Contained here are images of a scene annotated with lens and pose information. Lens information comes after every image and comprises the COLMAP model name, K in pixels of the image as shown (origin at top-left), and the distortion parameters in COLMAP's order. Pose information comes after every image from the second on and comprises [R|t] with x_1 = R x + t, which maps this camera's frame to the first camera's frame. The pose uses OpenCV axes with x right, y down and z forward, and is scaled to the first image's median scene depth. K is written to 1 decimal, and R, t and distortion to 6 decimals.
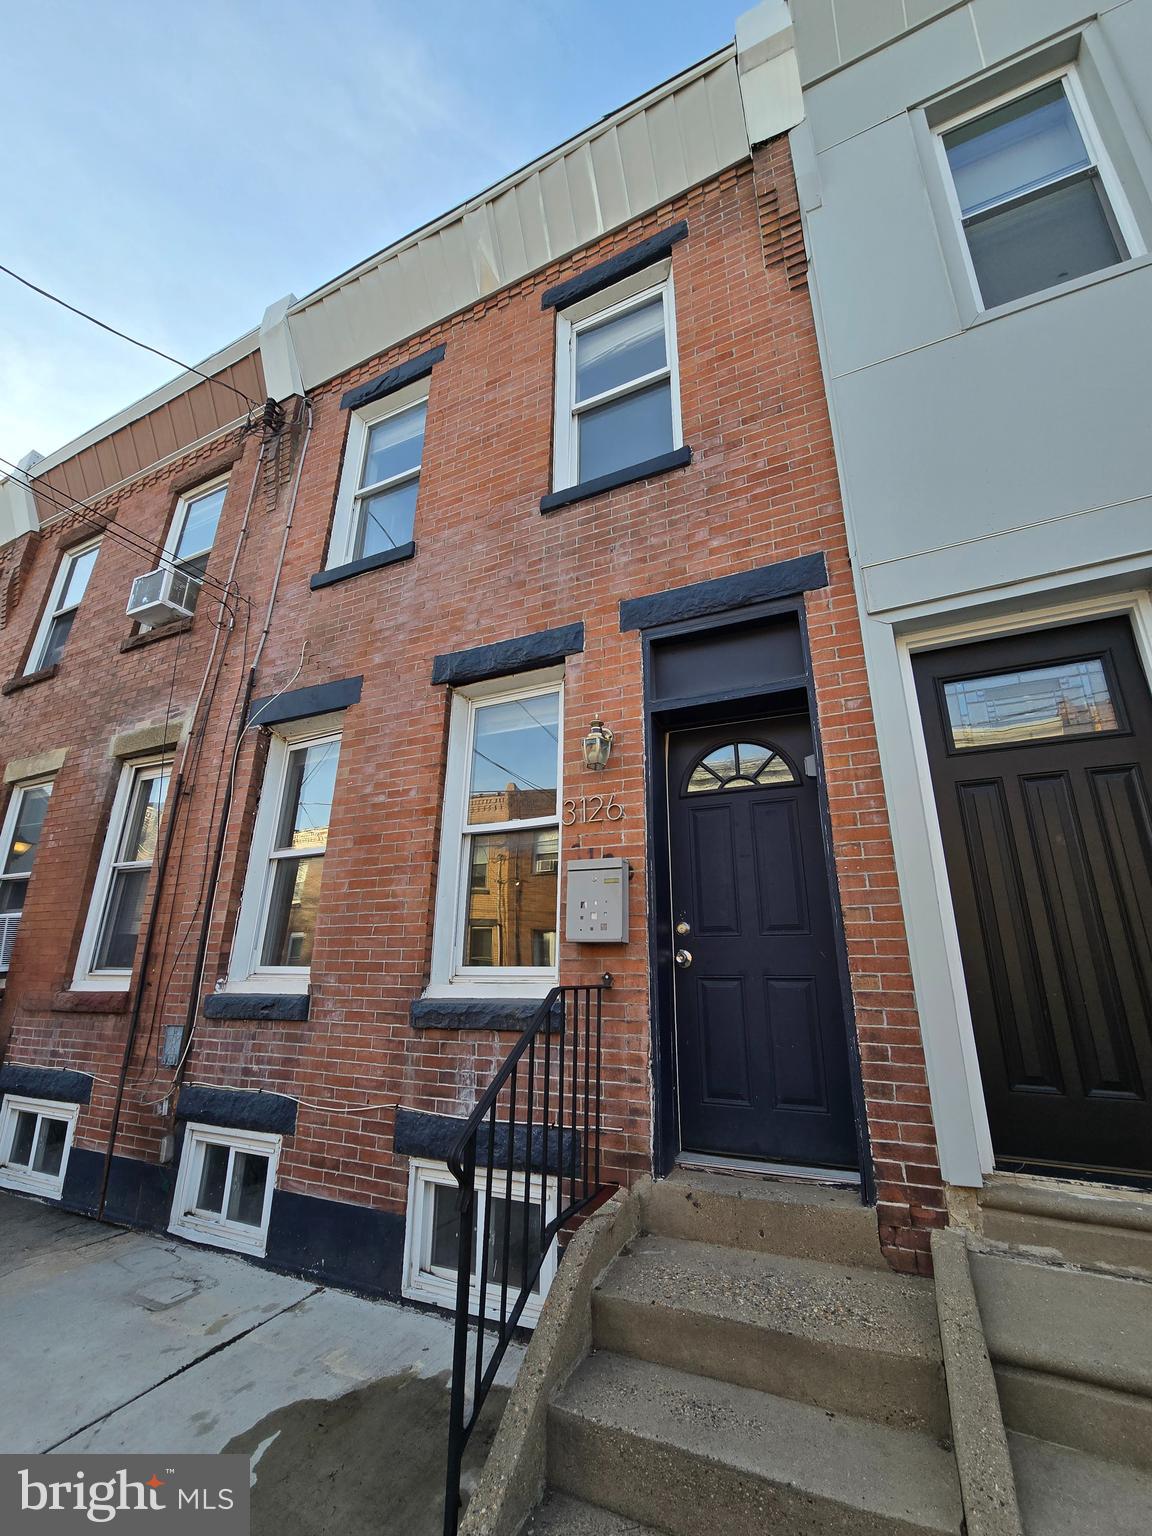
lens RADIAL K [[607.3, 0, 568.4], [0, 607.3, 783.8], [0, 0, 1]] dist [-0.004440, 0.000208]
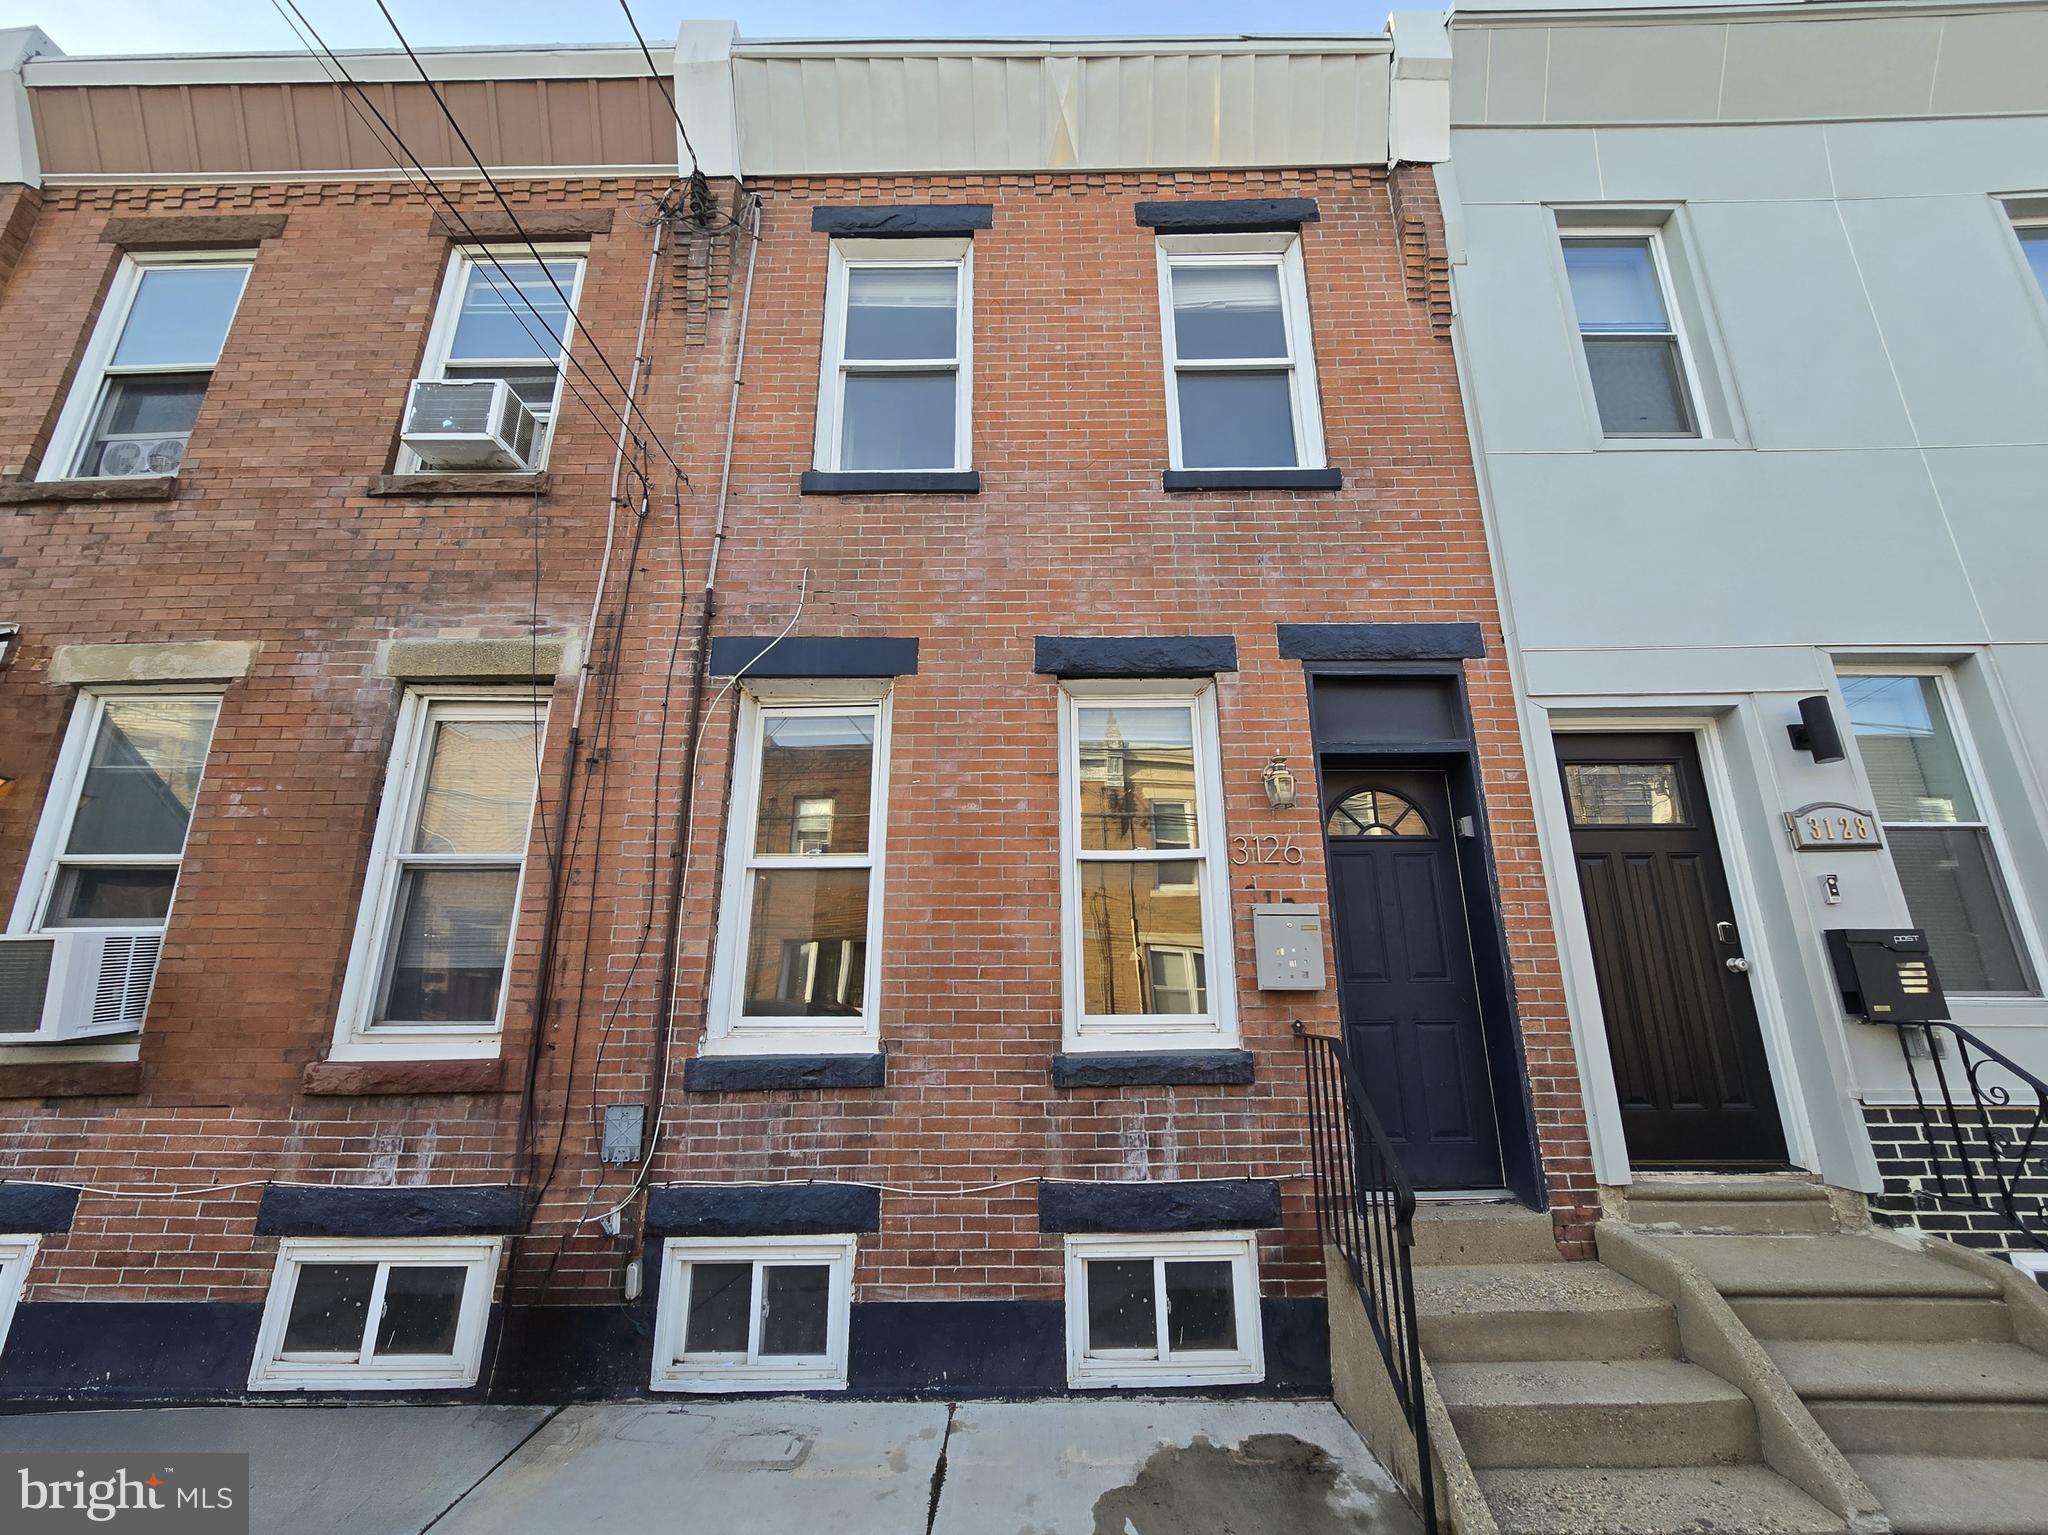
lens RADIAL K [[831.1, 0, 1029.1], [0, 831.1, 771.5], [0, 0, 1]] dist [-0.003613, 0.000034]
pose [[0.912222, 0.096007, 0.398288, -0.730127], [-0.110103, 0.993840, 0.012612, -0.047370], [-0.394623, -0.055357, 0.917174, -0.032601]]
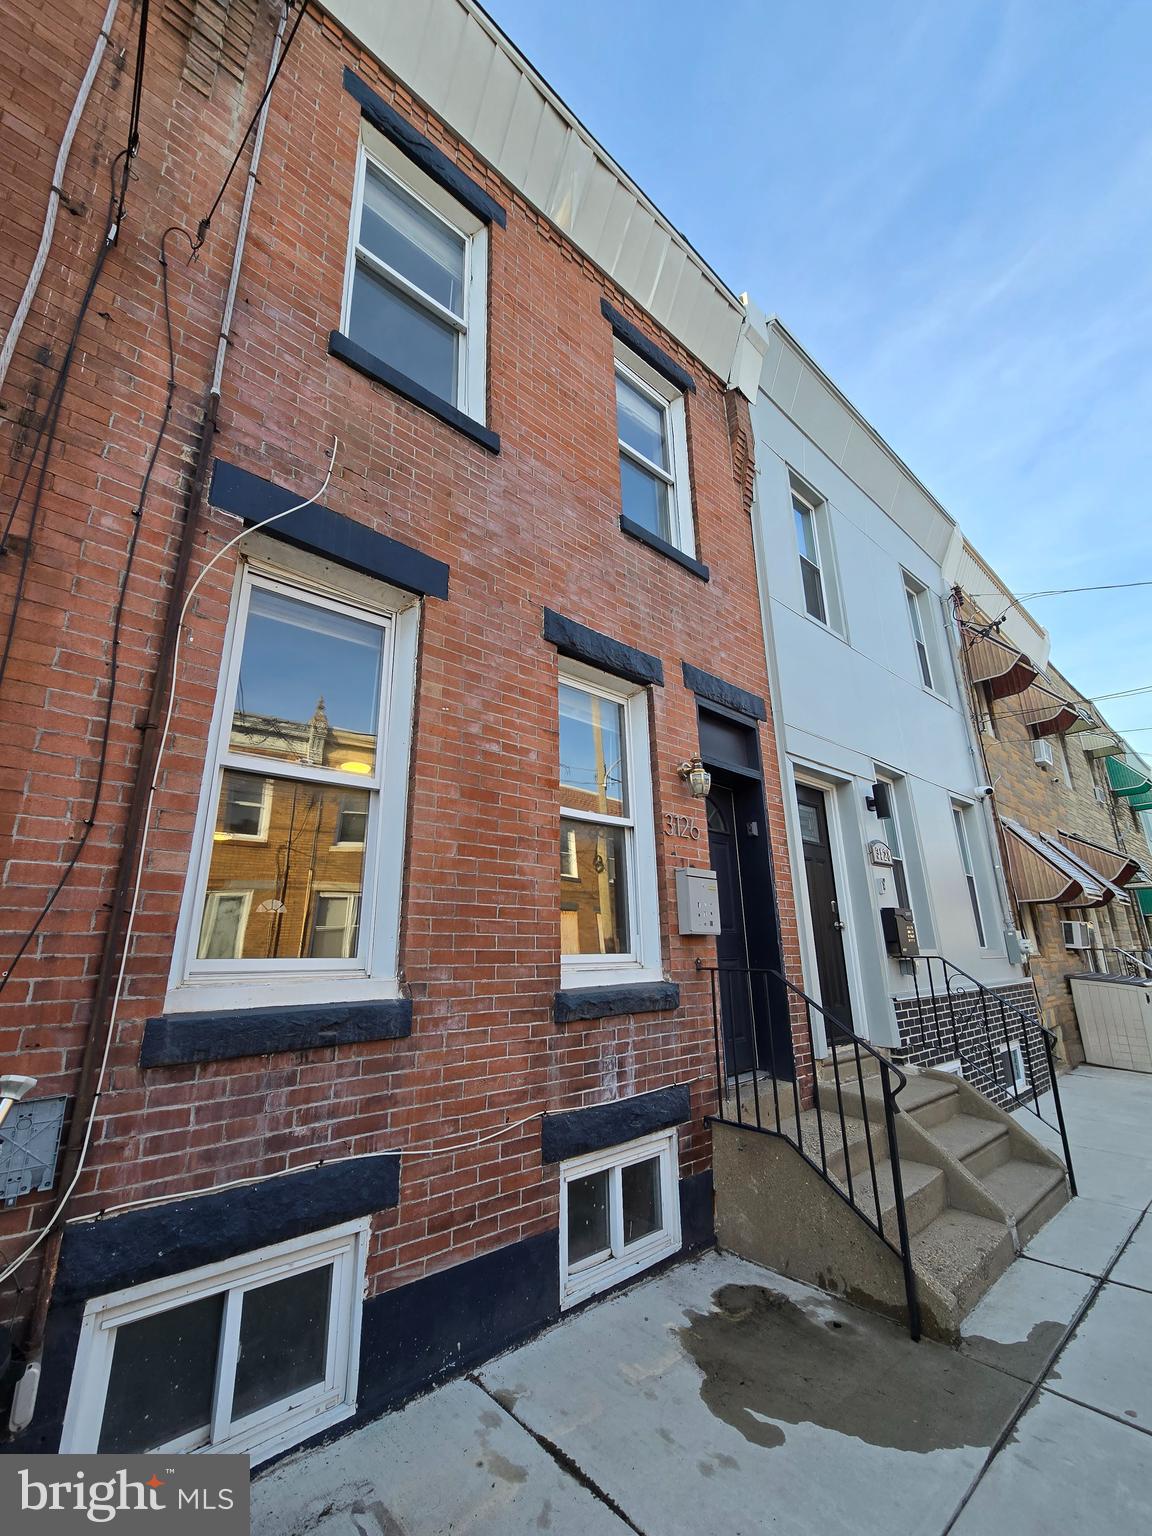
lens RADIAL K [[622.9, 0, 553.0], [0, 622.9, 772.5], [0, 0, 1]] dist [-0.005415, -0.000177]
pose [[0.414761, 0.237855, 0.878293, -1.063625], [-0.266361, 0.954687, -0.132758, 0.154644], [-0.870072, -0.178880, 0.459322, 0.588241]]
